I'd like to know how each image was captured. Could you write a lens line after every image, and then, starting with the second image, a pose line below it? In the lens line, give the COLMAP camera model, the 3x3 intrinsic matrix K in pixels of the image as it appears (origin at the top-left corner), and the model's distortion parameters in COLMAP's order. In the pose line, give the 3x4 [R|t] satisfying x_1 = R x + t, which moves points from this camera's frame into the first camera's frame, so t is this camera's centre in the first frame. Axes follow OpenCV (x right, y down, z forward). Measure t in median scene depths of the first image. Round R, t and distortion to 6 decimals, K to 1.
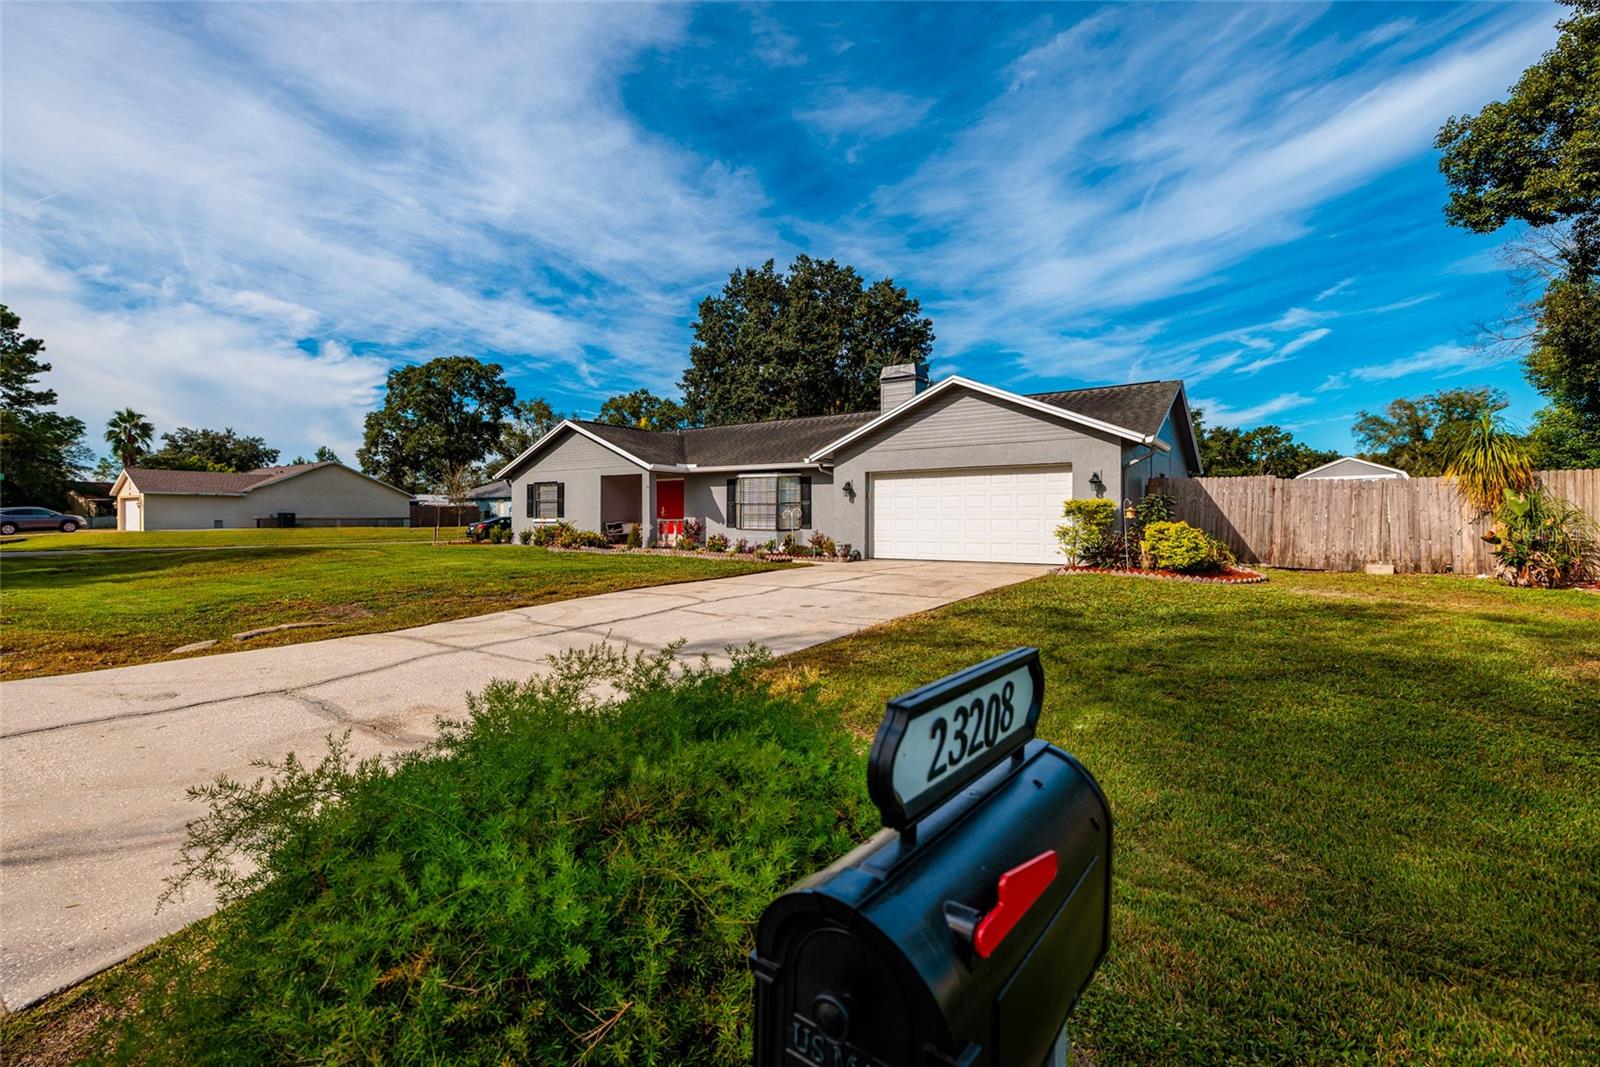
lens RADIAL K [[723.0, 0, 768.3], [0, 723.0, 559.3], [0, 0, 1]] dist [0.000591, -0.000362]
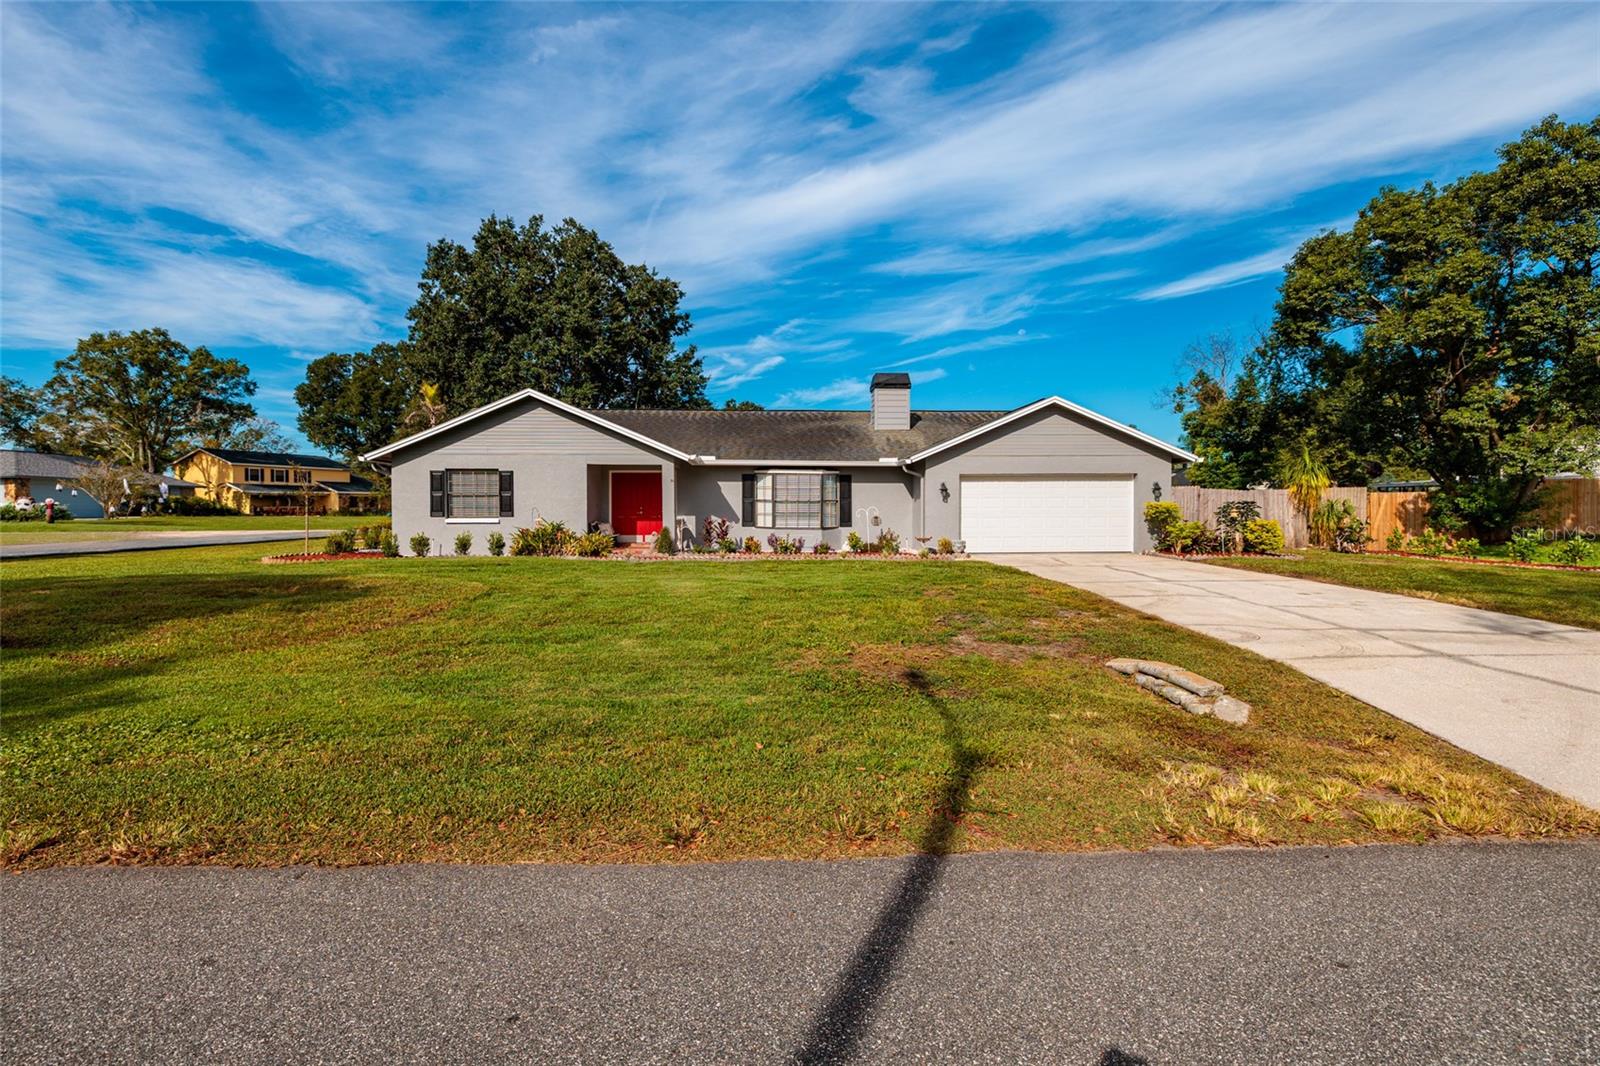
lens RADIAL K [[719.9, 0, 747.7], [0, 719.9, 601.7], [0, 0, 1]] dist [0.005007, -0.000751]
pose [[0.777046, -0.083348, 0.623901, -0.112659], [0.037331, 0.995552, 0.086503, -0.004869], [-0.628336, -0.043926, 0.776701, 0.048004]]
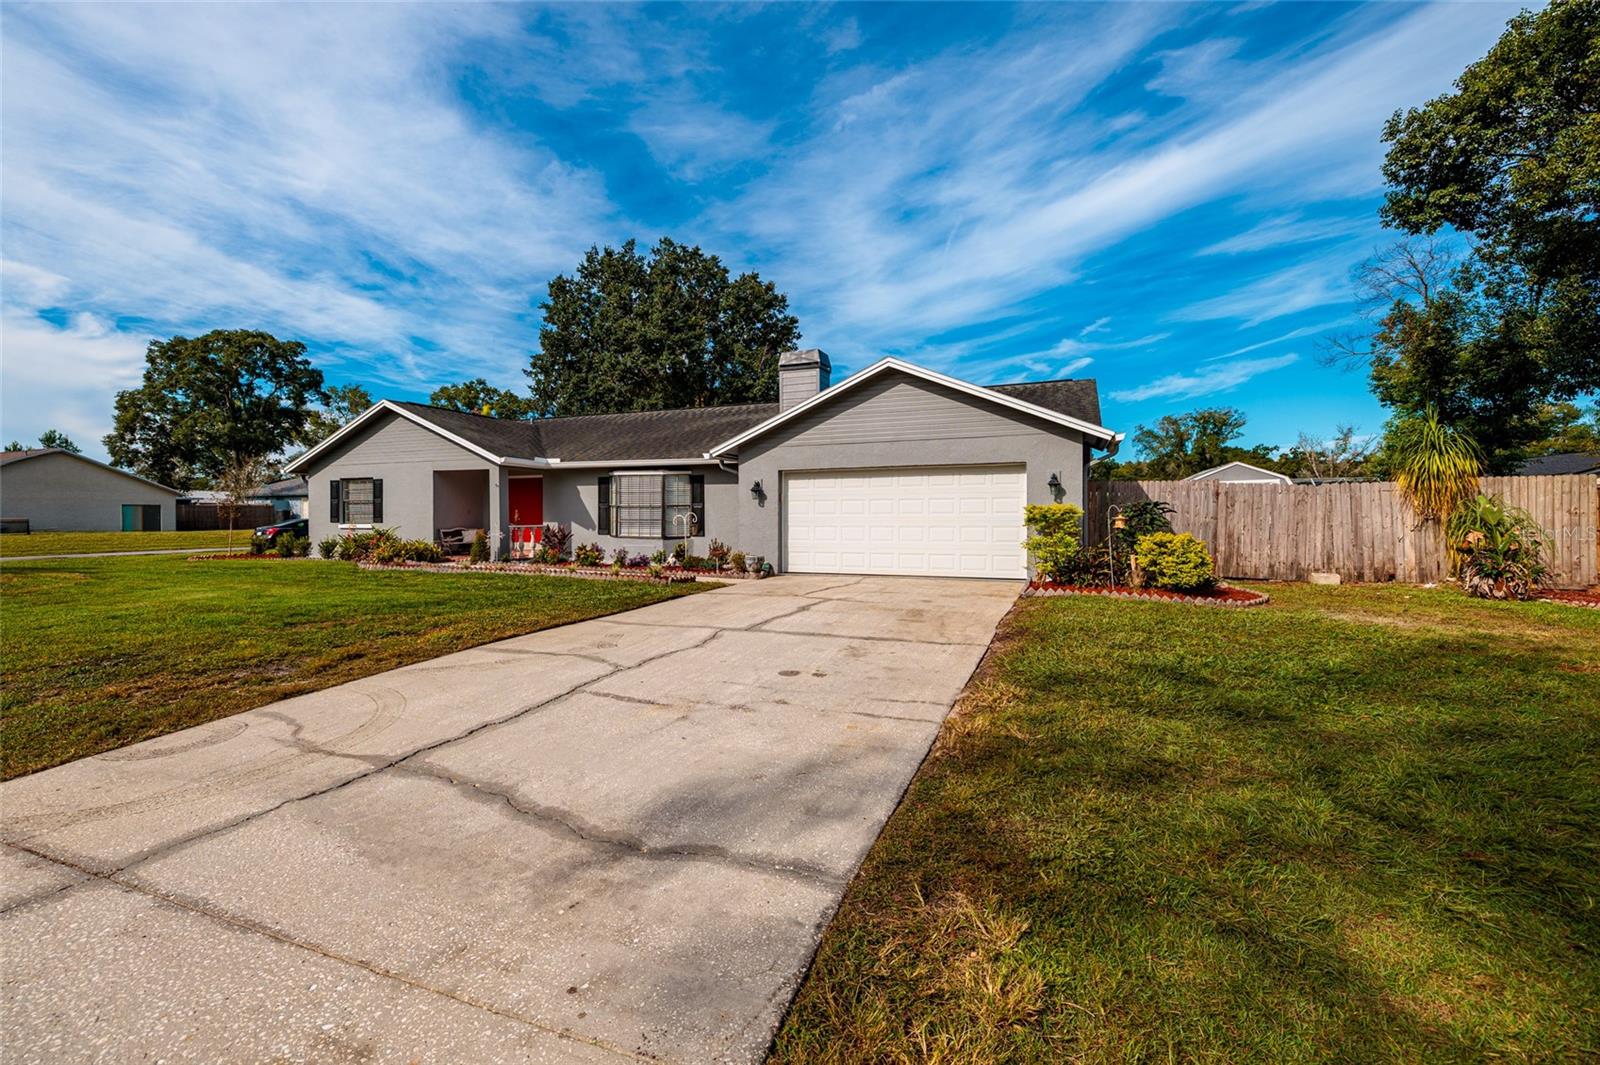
lens RADIAL K [[682.1, 0, 779.2], [0, 682.1, 530.0], [0, 0, 1]] dist [0.006413, -0.000046]
pose [[0.969733, -0.008006, 0.244036, -0.008317], [0.016445, 0.999334, -0.032564, -0.003525], [-0.243613, 0.035592, 0.969219, 0.032021]]
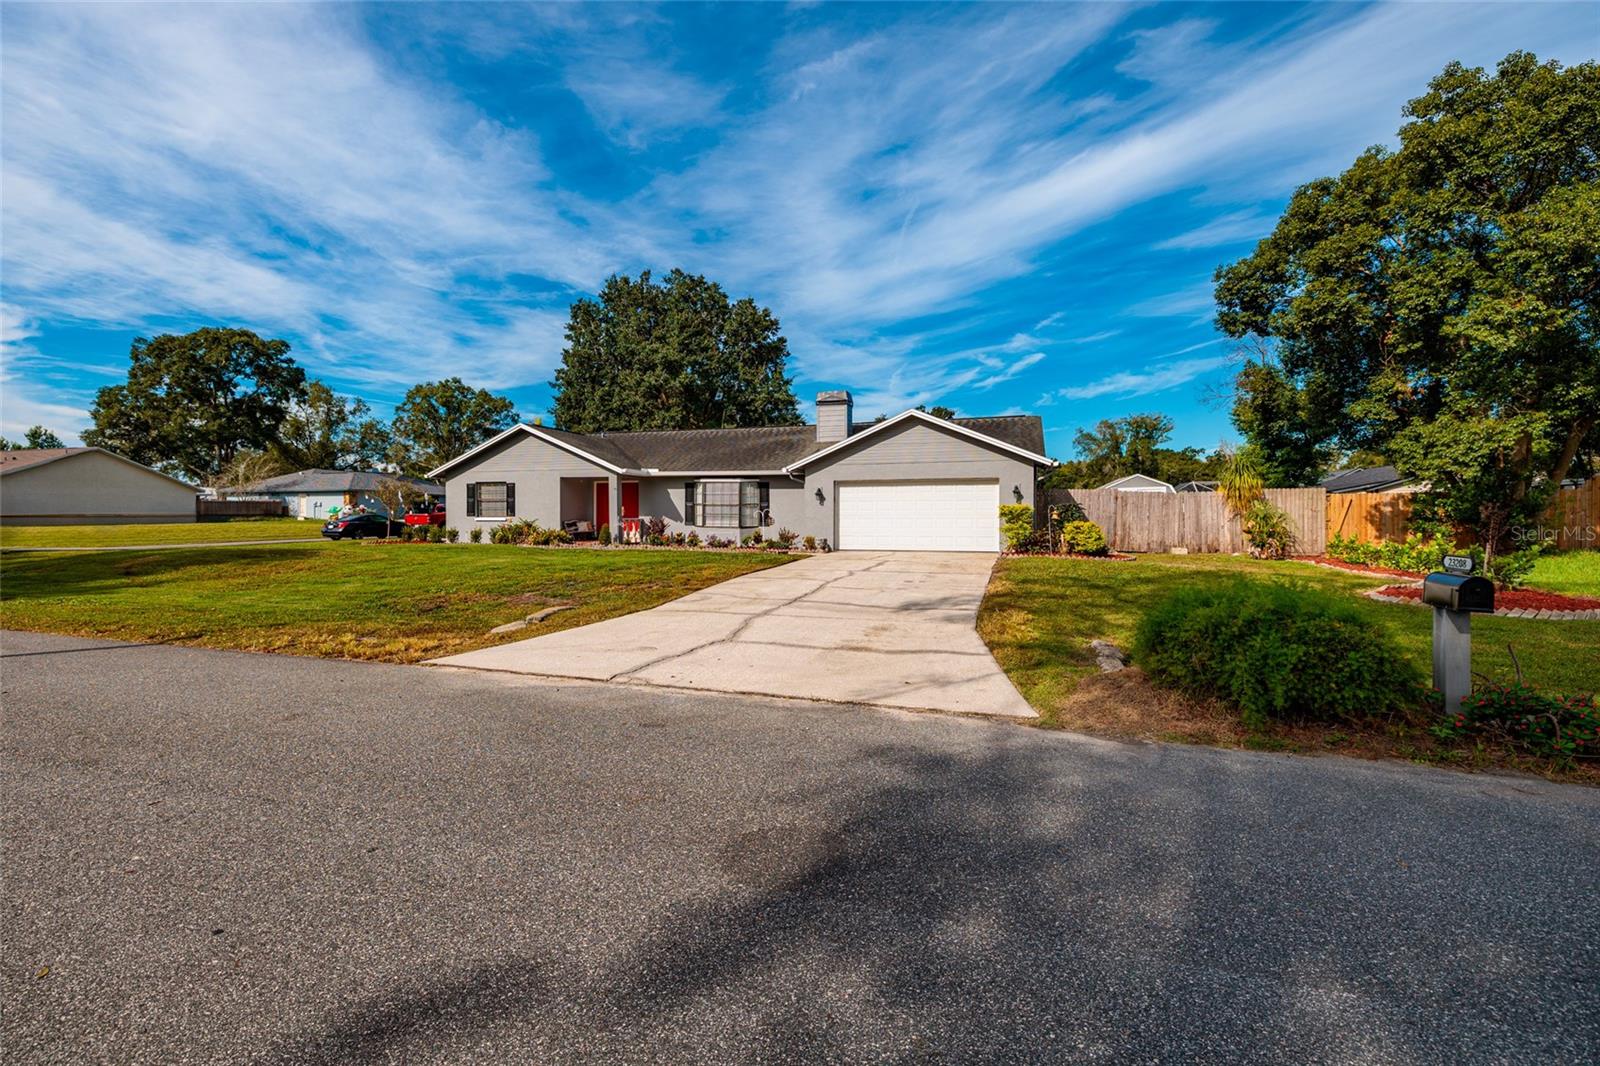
lens RADIAL K [[720.3, 0, 761.7], [0, 720.3, 602.3], [0, 0, 1]] dist [0.008045, -0.000149]
pose [[0.953121, -0.037085, 0.300307, -0.050925], [0.016943, 0.997445, 0.069403, 0.000042], [-0.302113, -0.061062, 0.951314, -0.021941]]
